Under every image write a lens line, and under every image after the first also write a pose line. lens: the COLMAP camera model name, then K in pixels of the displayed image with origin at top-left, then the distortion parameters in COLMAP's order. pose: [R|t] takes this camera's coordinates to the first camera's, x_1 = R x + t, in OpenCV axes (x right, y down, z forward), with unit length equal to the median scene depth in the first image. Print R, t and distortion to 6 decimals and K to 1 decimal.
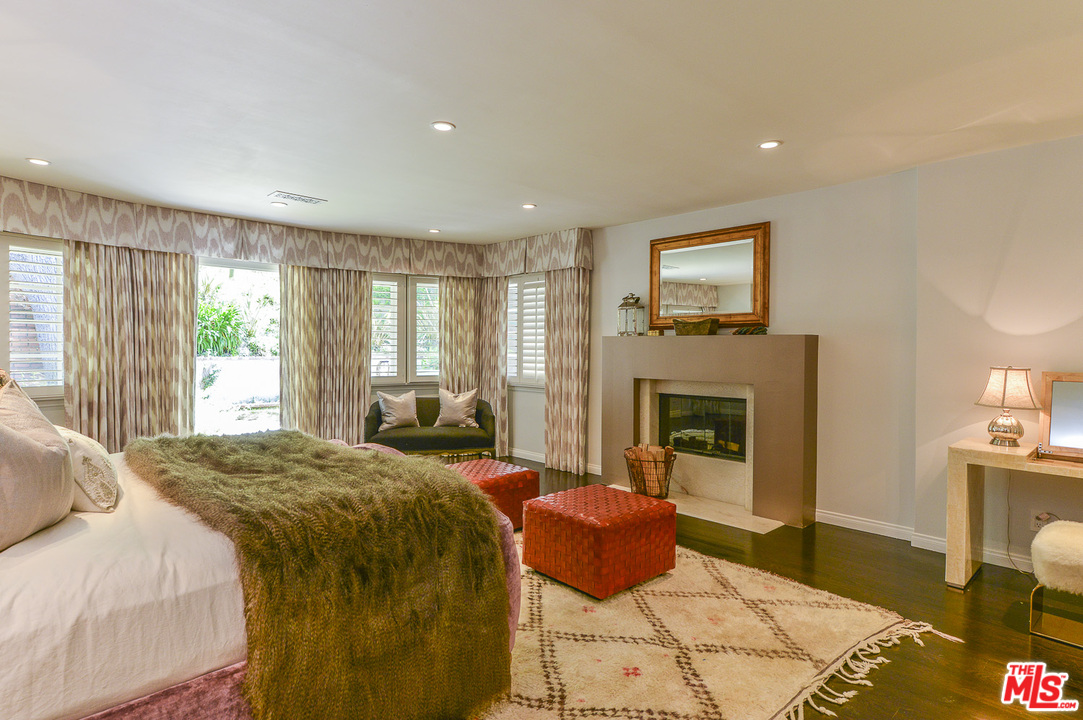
lens RADIAL K [[580.4, 0, 541.7], [0, 580.4, 353.1], [0, 0, 1]] dist [0.001798, -0.002558]
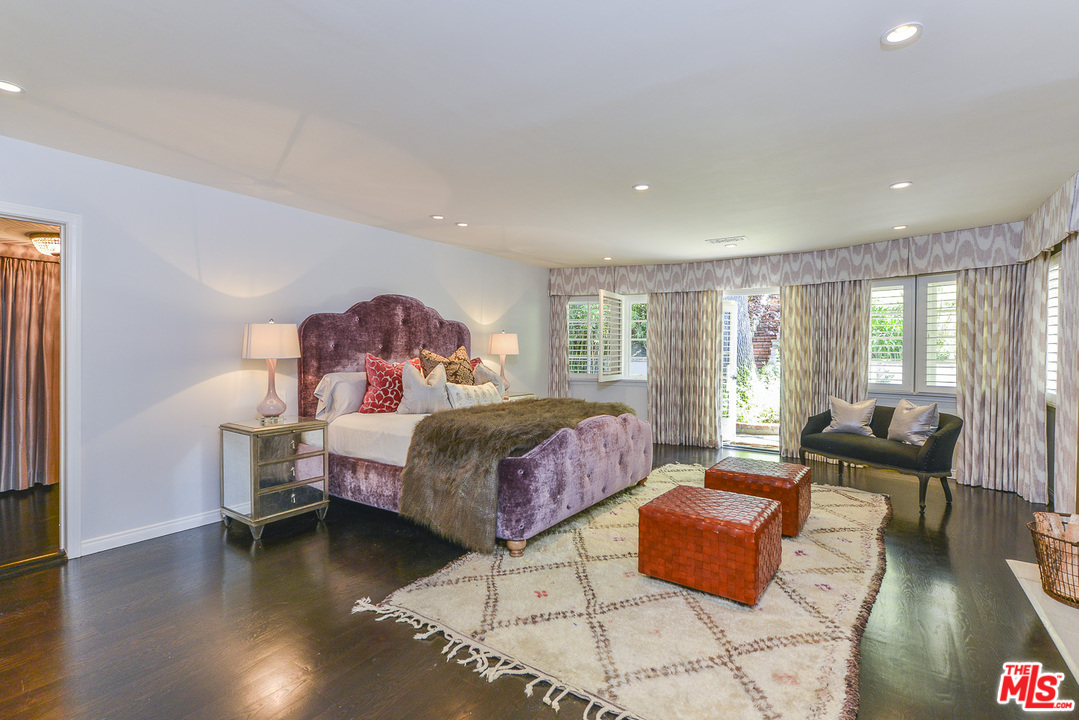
lens RADIAL K [[494.9, 0, 541.6], [0, 494.9, 358.6], [0, 0, 1]] dist [0.031235, 0.000114]
pose [[0.216471, 0.010483, -0.976233, 0.469703], [-0.013570, 0.999878, 0.007727, -0.001072], [0.976195, 0.011575, 0.216587, 0.275143]]
